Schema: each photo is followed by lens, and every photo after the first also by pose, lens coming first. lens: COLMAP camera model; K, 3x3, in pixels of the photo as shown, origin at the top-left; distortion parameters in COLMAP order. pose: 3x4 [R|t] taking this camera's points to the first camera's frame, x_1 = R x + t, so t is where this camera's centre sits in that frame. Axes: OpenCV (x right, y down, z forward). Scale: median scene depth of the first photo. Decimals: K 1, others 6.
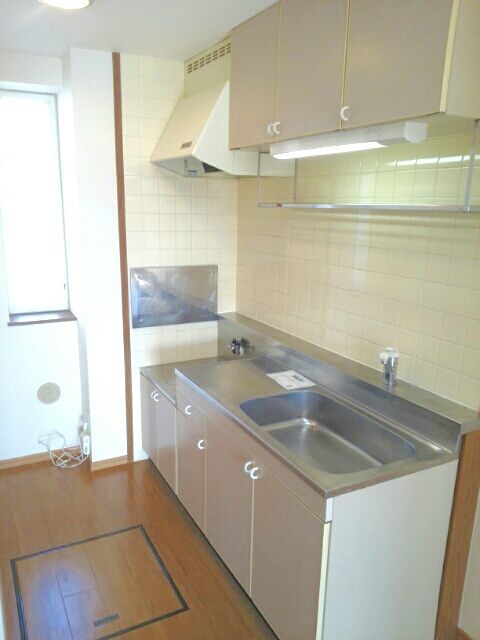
lens RADIAL K [[497.8, 0, 243.5], [0, 497.8, 337.9], [0, 0, 1]] dist [0.007614, -0.008990]
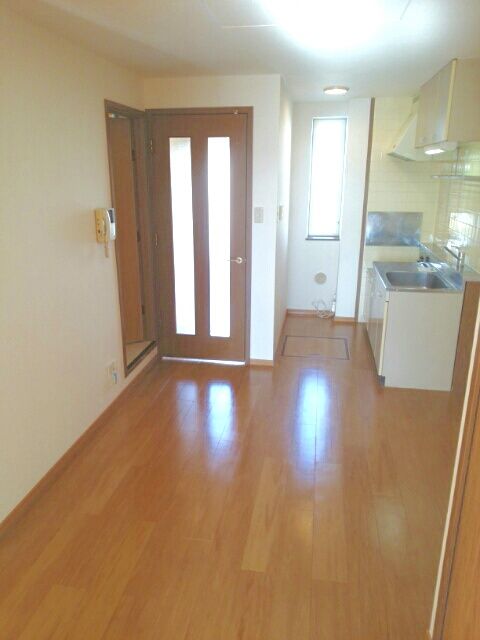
lens RADIAL K [[497.8, 0, 241.1], [0, 497.8, 315.2], [0, 0, 1]] dist [0.007614, -0.008990]
pose [[0.793854, 0.147572, -0.589930, 0.512851], [-0.139789, 0.988413, 0.059143, 0.182572], [0.591823, 0.035514, 0.805285, -0.703619]]
